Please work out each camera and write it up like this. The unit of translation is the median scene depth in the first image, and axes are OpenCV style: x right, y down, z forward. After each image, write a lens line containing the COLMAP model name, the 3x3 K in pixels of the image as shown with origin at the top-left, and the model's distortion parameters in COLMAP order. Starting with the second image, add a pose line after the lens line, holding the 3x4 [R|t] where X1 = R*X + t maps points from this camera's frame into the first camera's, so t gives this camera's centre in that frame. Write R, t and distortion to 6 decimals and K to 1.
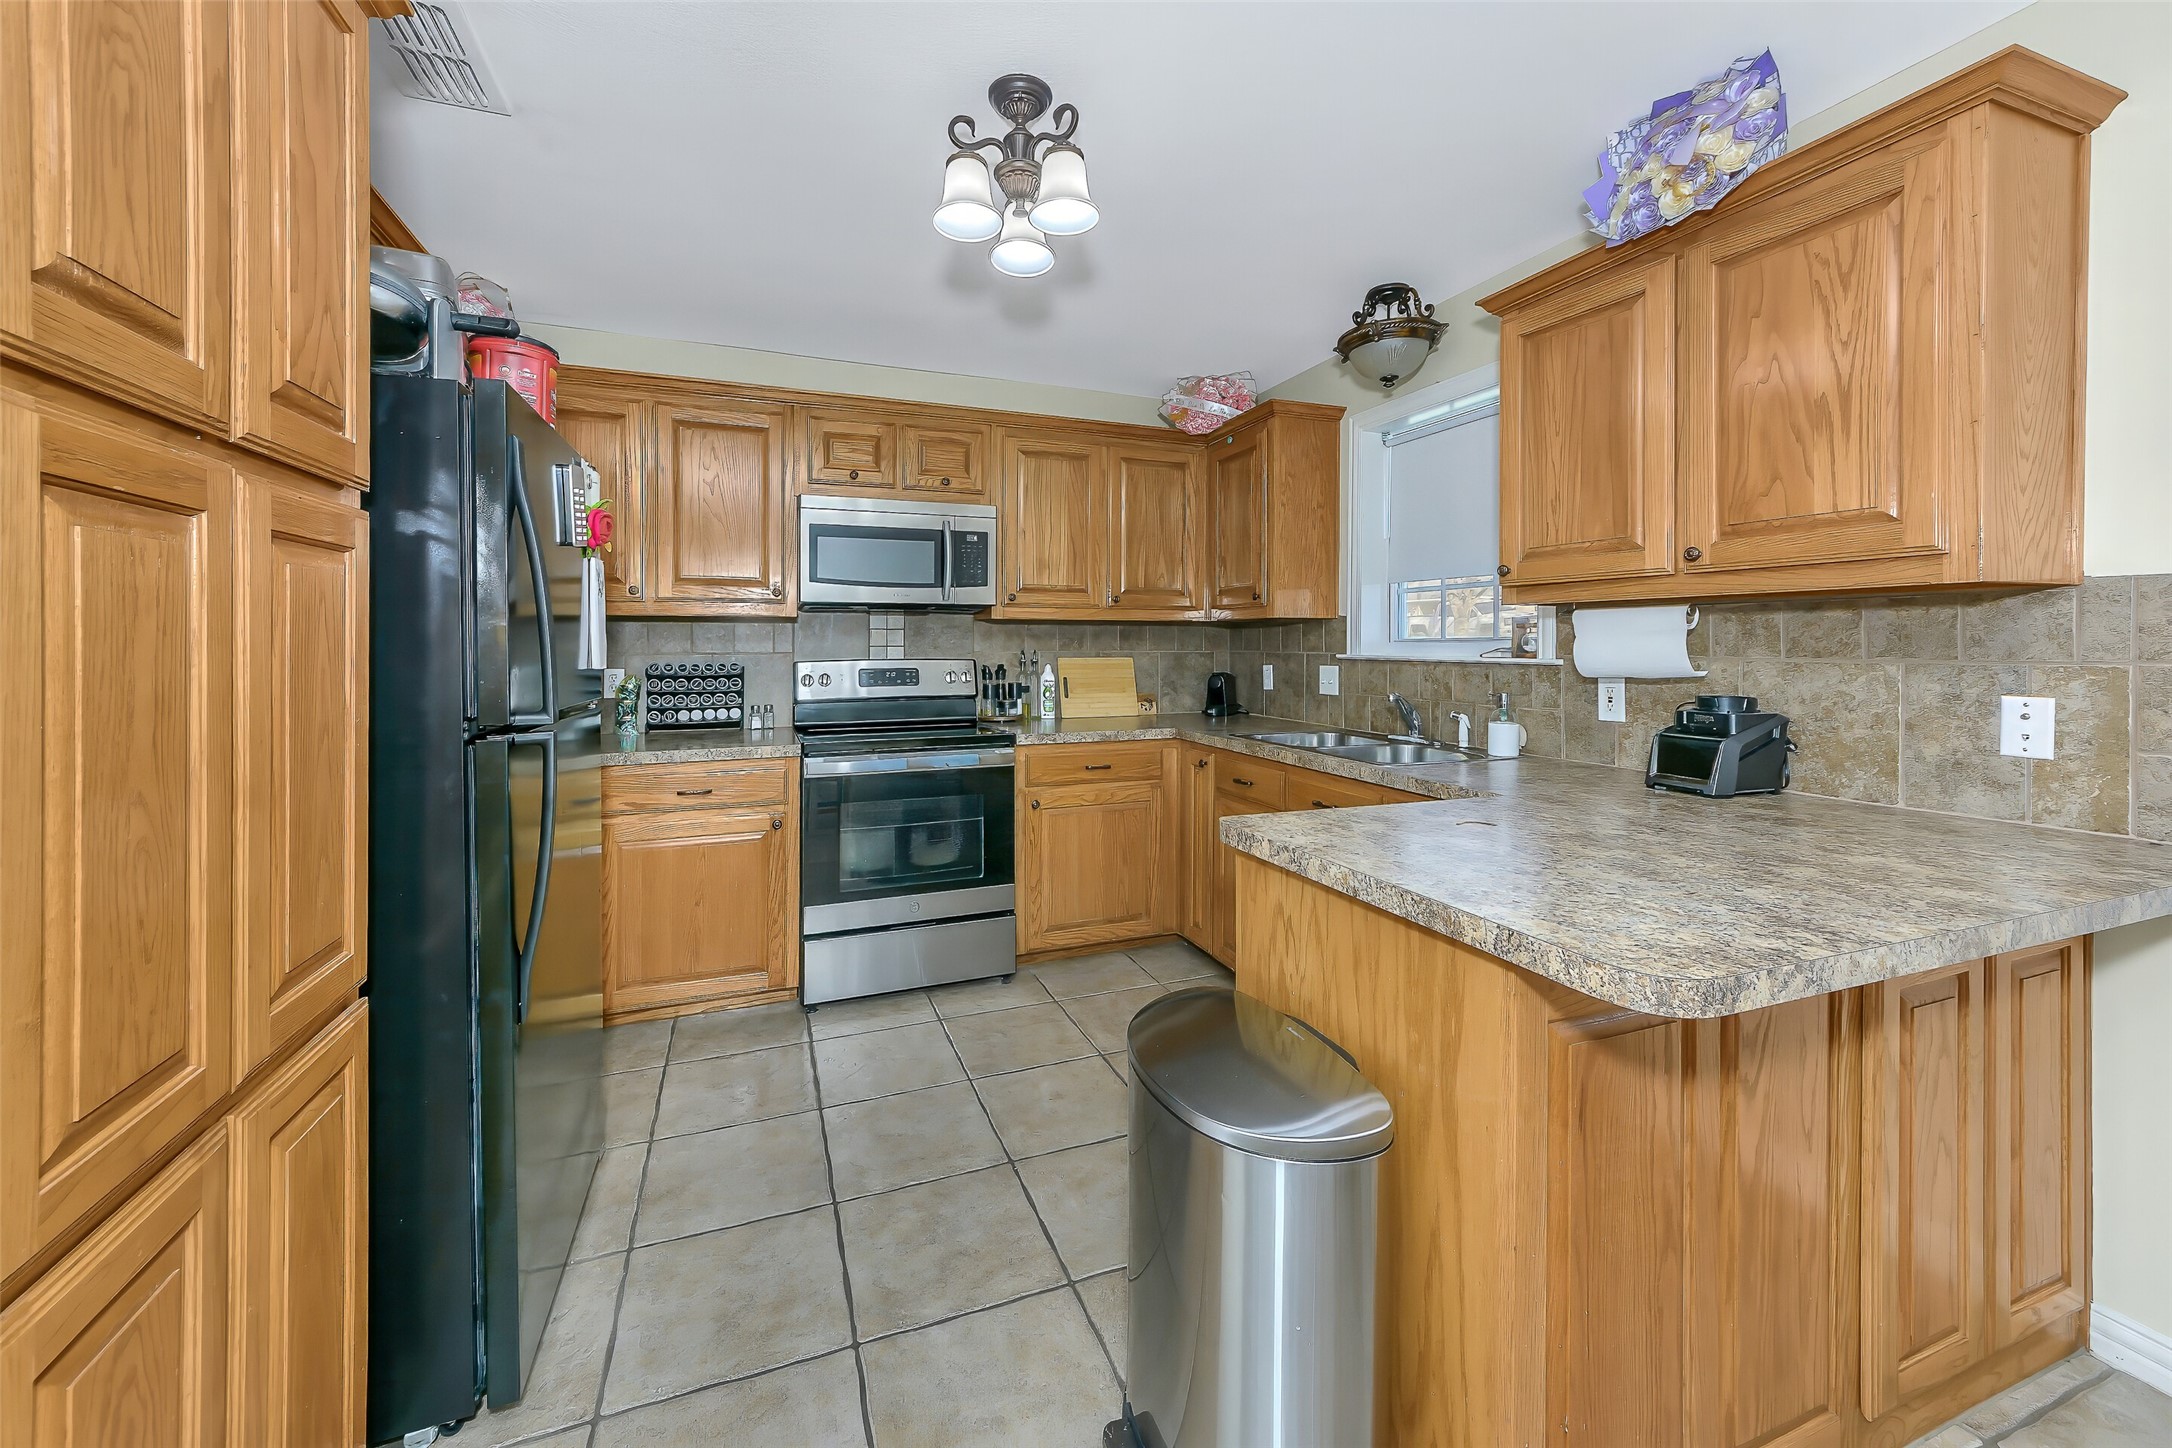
lens RADIAL K [[835.1, 0, 1073.9], [0, 835.1, 646.9], [0, 0, 1]] dist [0.010988, 0.000093]
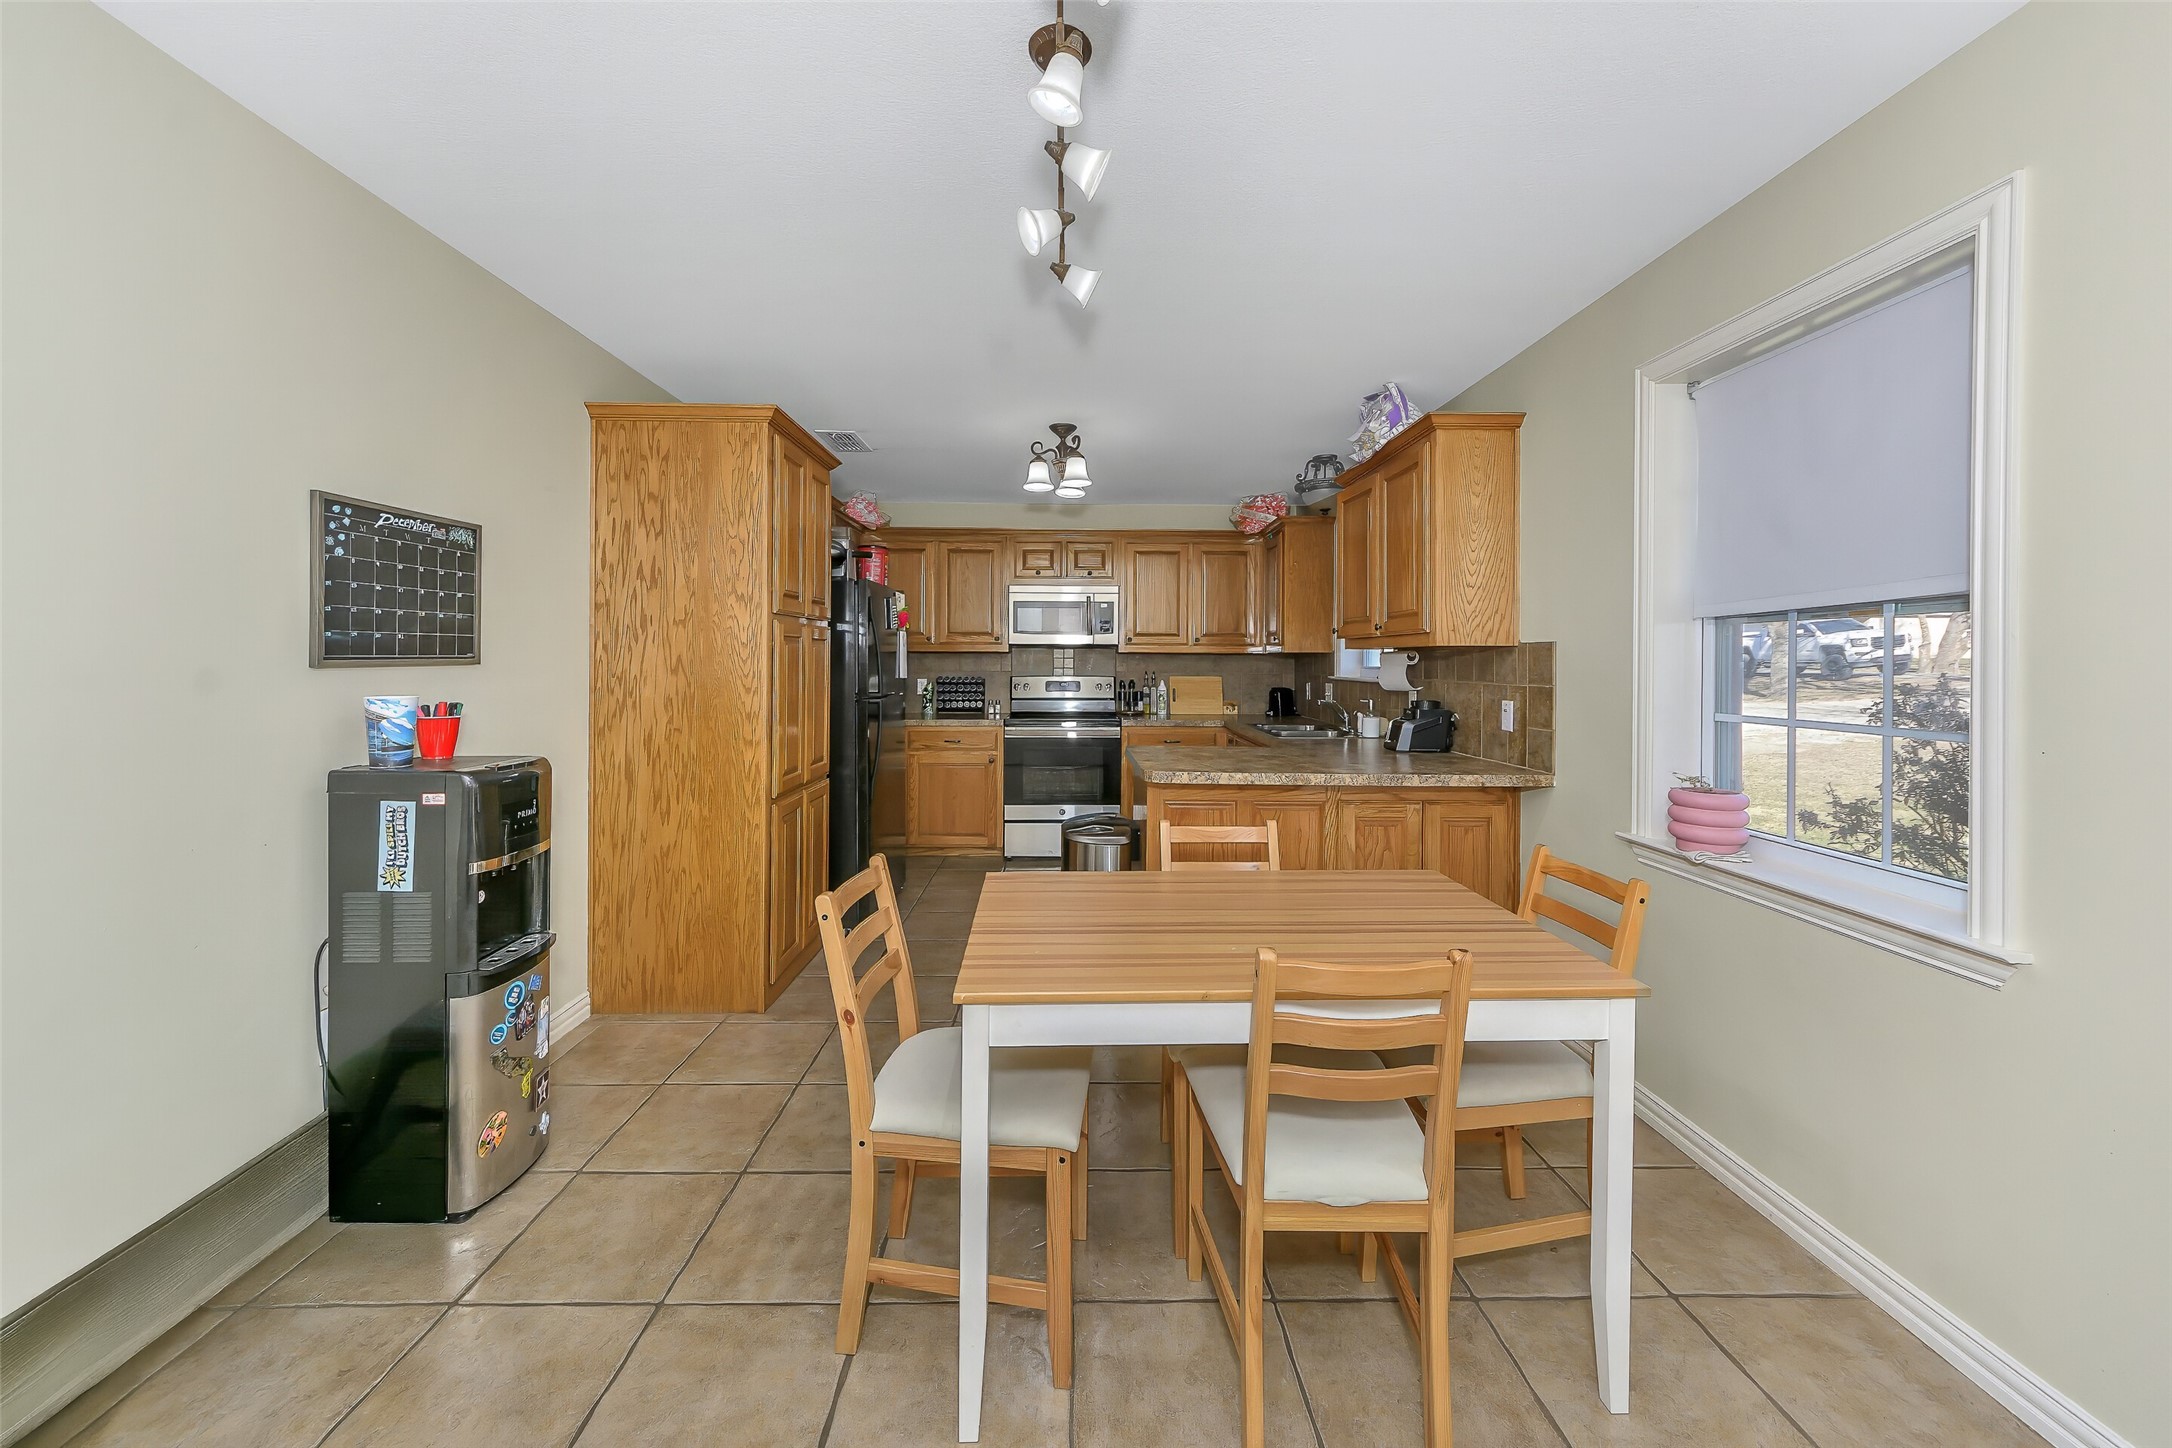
lens RADIAL K [[780.8, 0, 1083.6], [0, 780.8, 669.7], [0, 0, 1]] dist [0.008533, -0.000304]
pose [[0.940310, 0.011175, -0.340135, 0.400385], [-0.009550, 0.999934, 0.006451, -0.008746], [0.340184, -0.002817, 0.940355, -0.543516]]
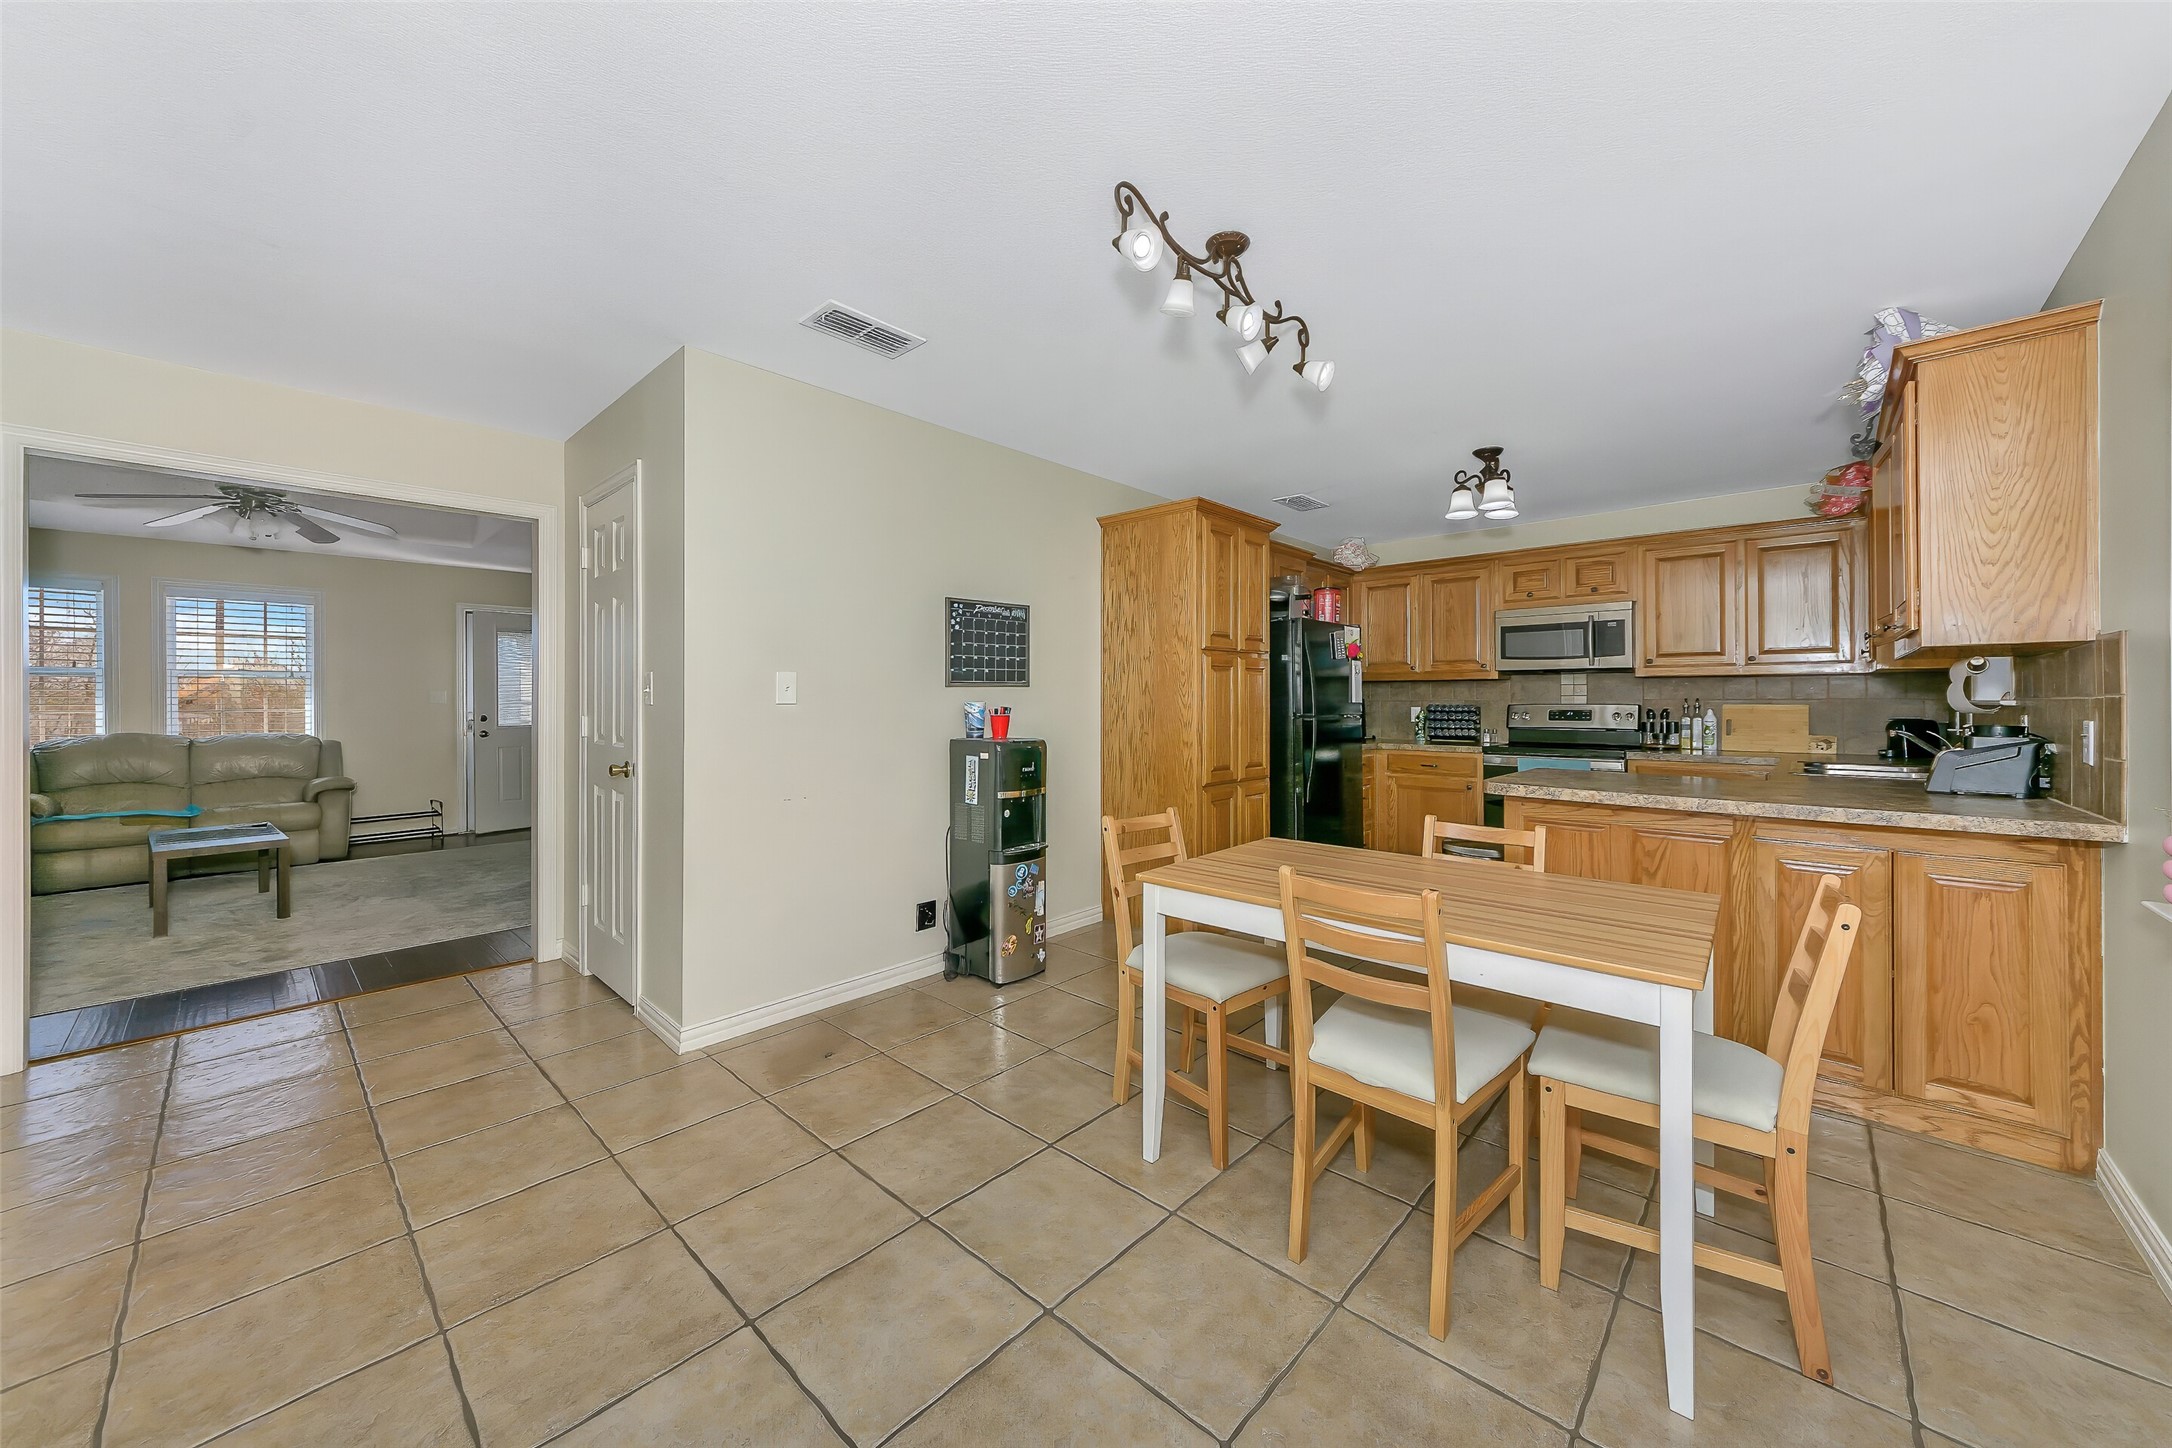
lens RADIAL K [[780.8, 0, 1097.1], [0, 780.8, 703.3], [0, 0, 1]] dist [0.008533, -0.000304]
pose [[0.449845, 0.005417, -0.893090, 0.767507], [-0.006236, 0.999976, 0.002924, 0.017349], [0.893085, 0.004254, 0.449868, -0.510215]]
